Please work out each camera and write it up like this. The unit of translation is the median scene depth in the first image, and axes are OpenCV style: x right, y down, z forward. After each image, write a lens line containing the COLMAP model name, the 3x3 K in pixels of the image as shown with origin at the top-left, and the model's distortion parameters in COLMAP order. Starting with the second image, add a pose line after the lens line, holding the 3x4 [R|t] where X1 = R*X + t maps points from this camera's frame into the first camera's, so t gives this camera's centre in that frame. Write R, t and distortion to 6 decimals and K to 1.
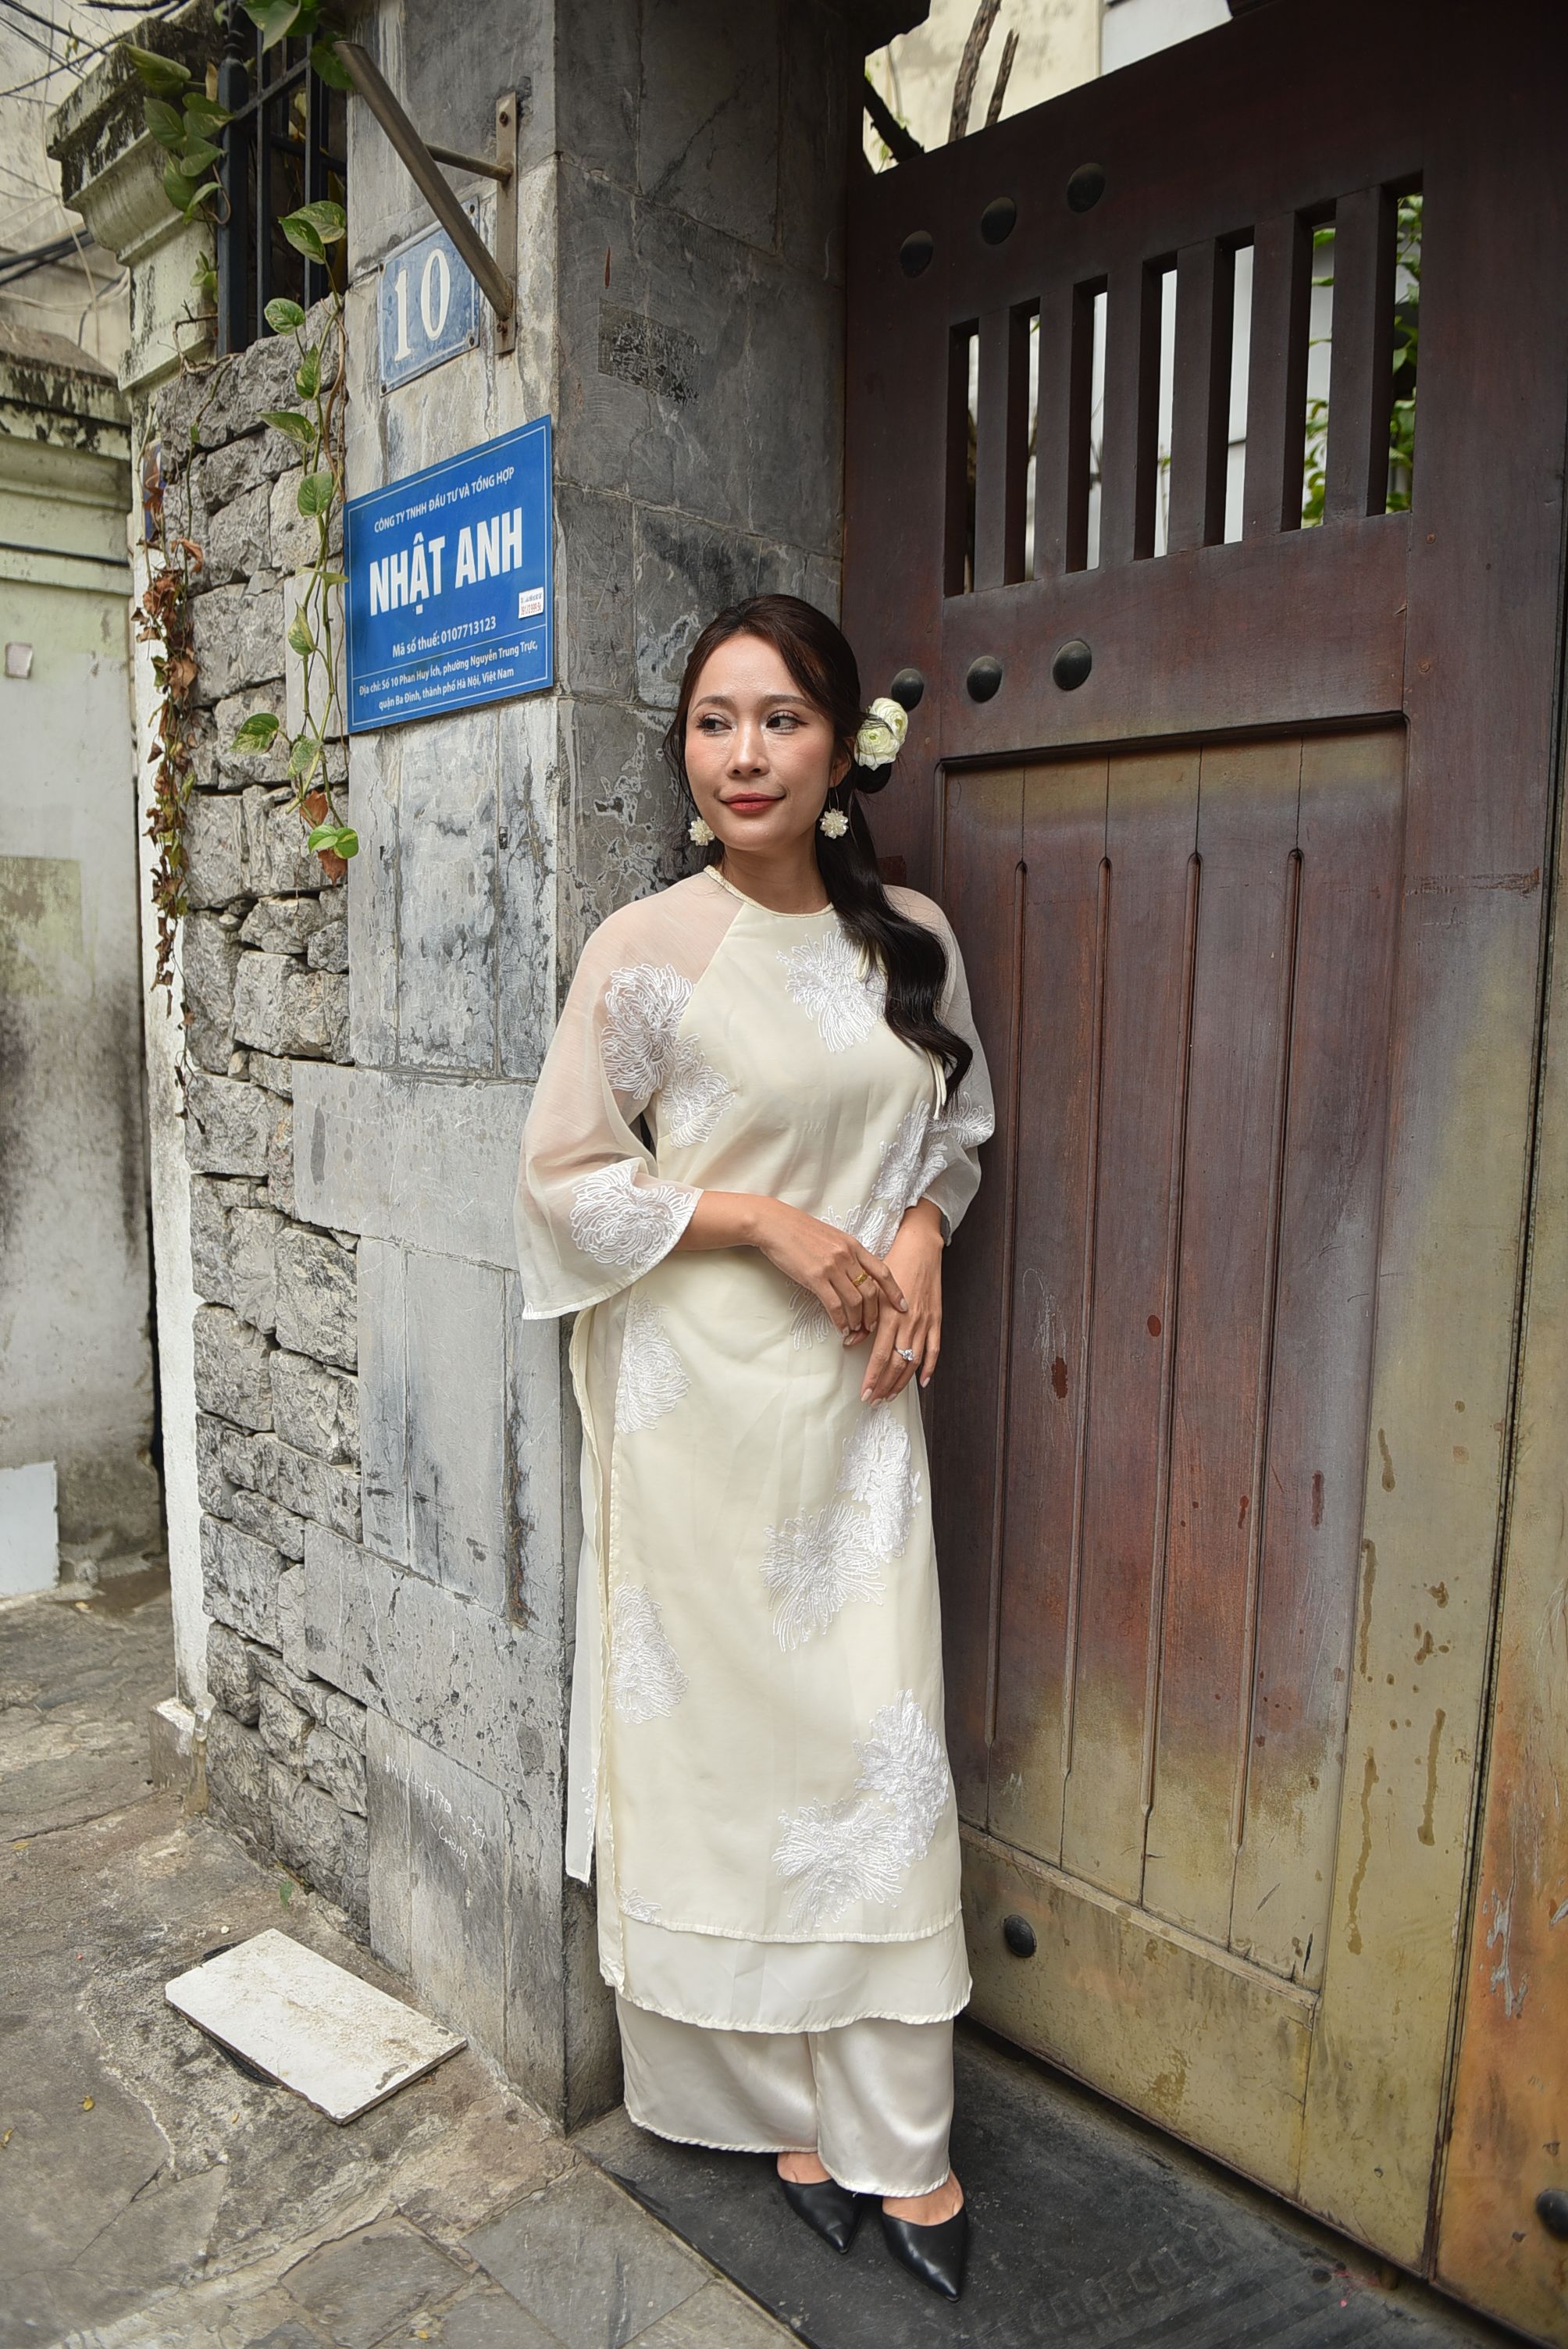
lens RADIAL K [[1616.5, 0, 784.0], [0, 1616.5, 1174.5], [0, 0, 1]] dist [-0.050732, -0.000475]
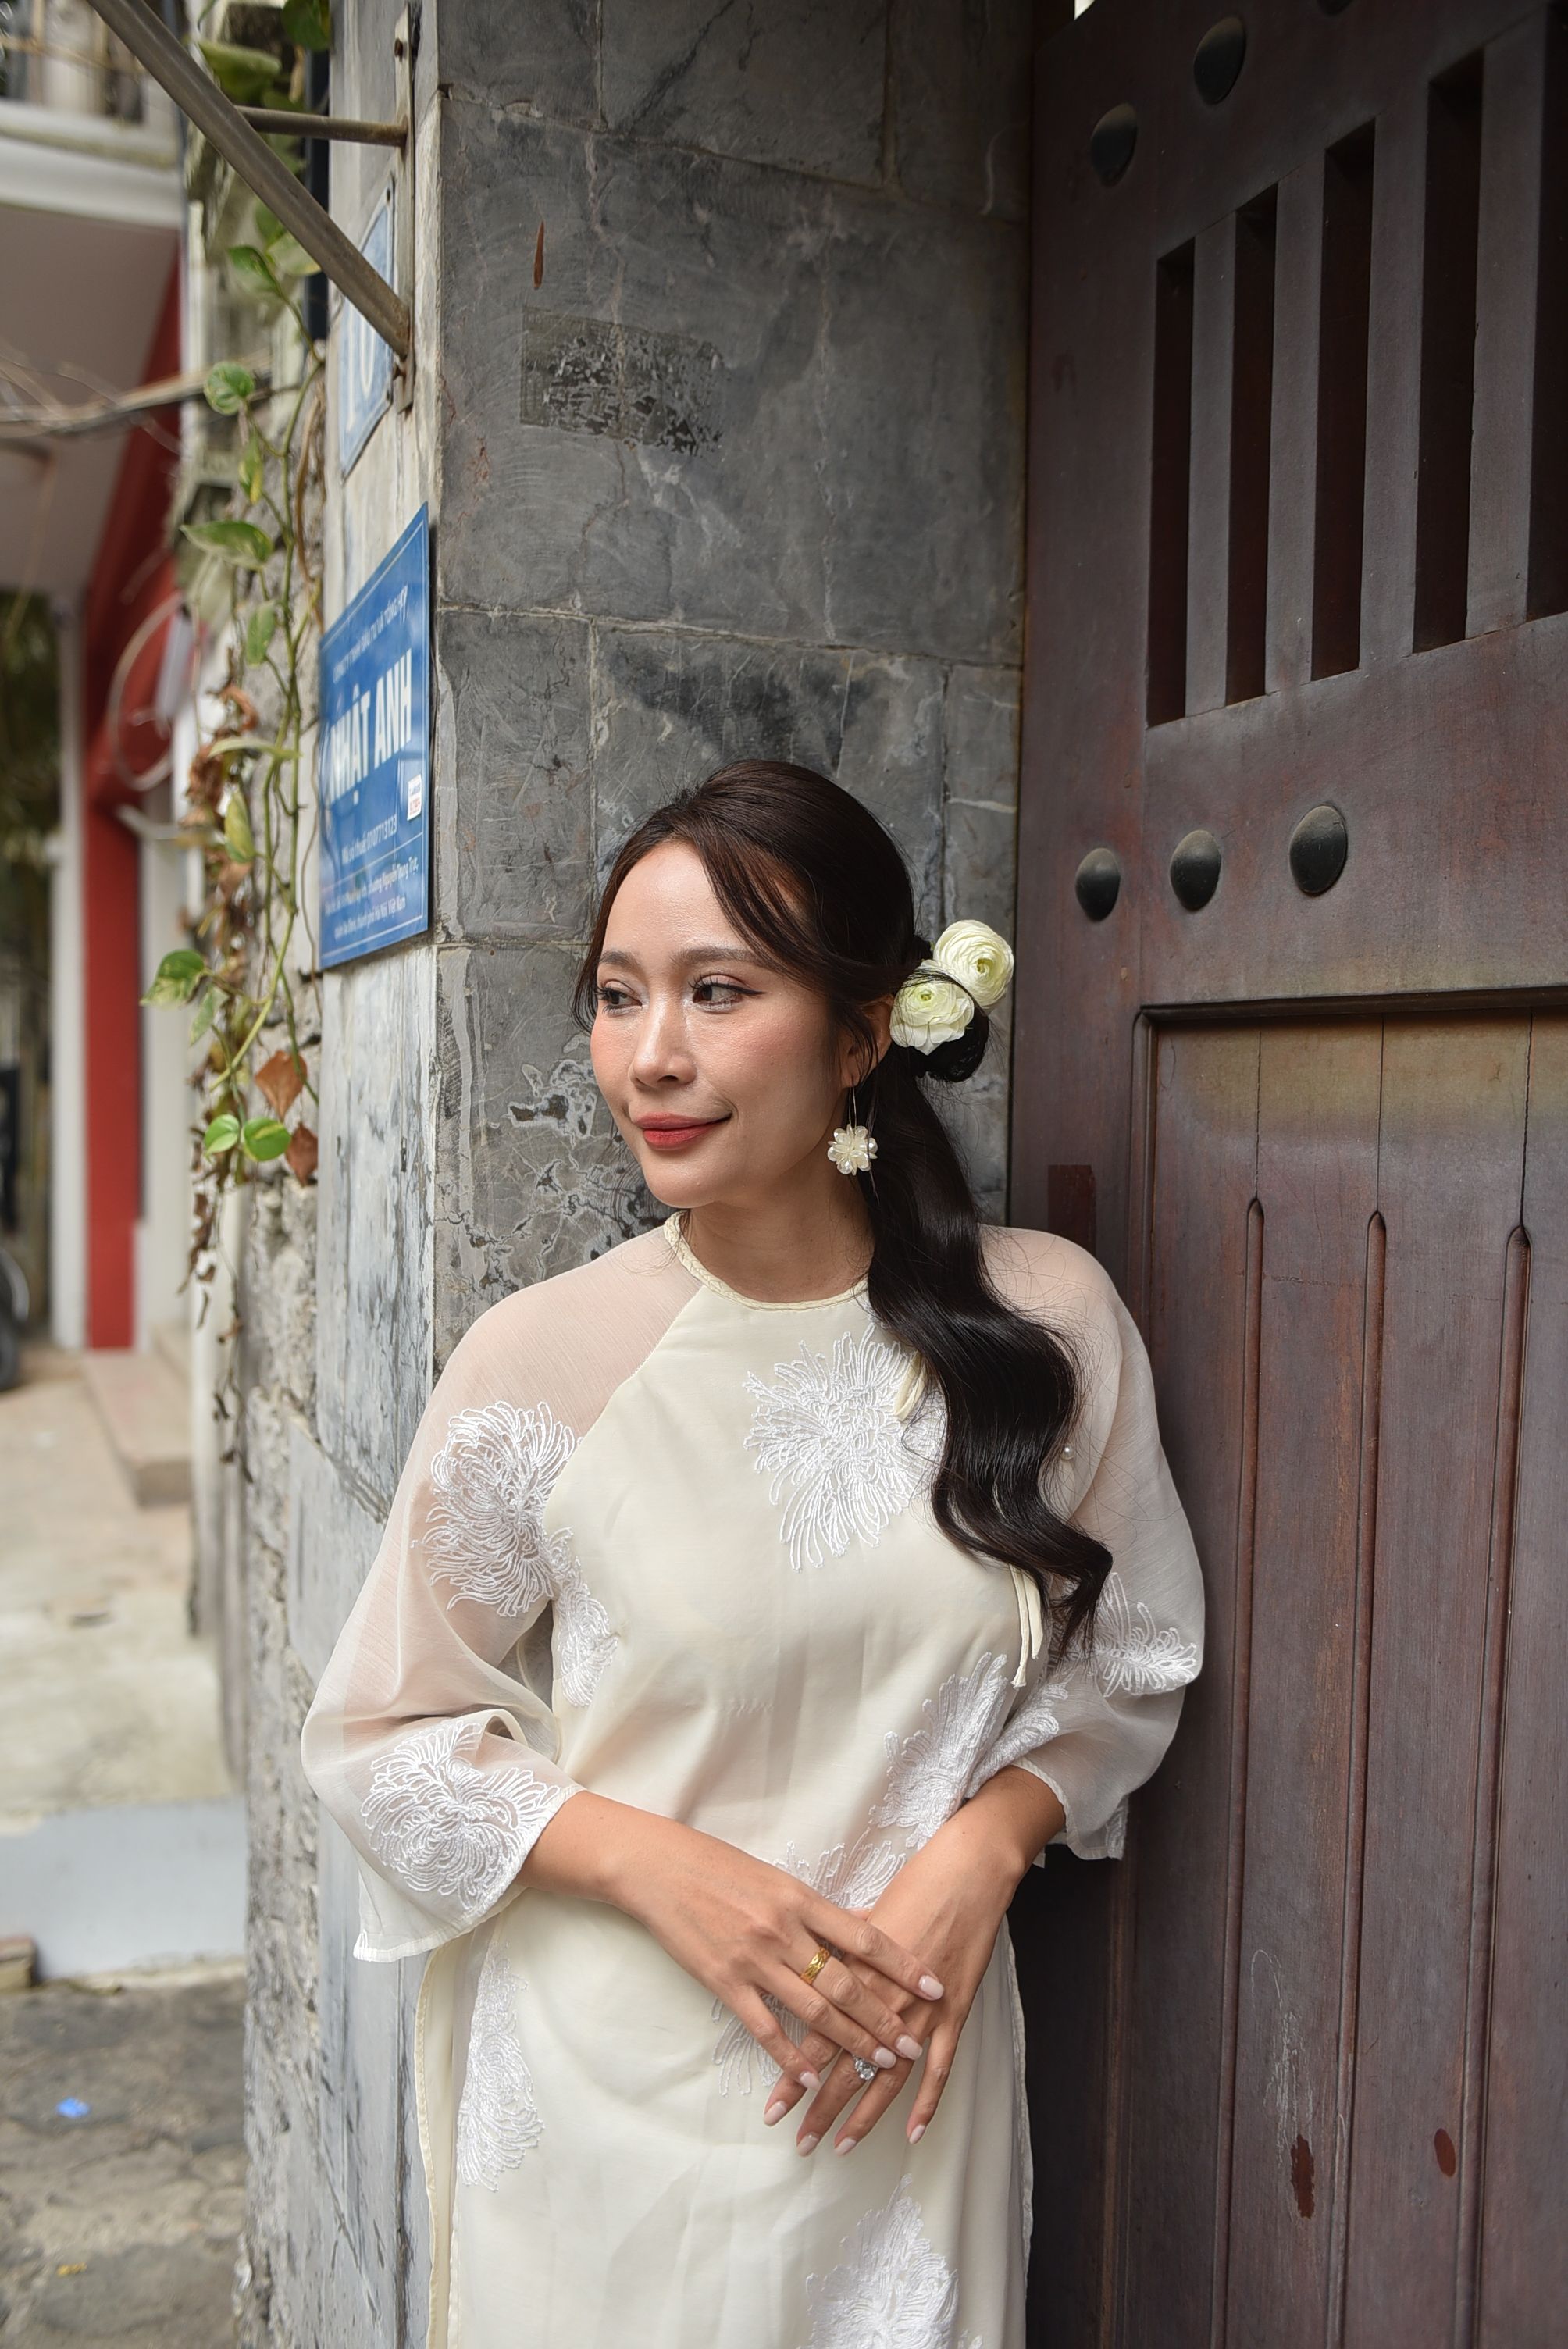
lens RADIAL K [[1958.5, 0, 784.0], [0, 1958.5, 1174.5], [0, 0, 1]] dist [-0.011068, -0.004491]
pose [[0.928066, 0.017913, -0.371985, 0.259379], [-0.045636, 0.996785, -0.065857, -0.159394], [0.369609, 0.078096, 0.925900, 0.341455]]
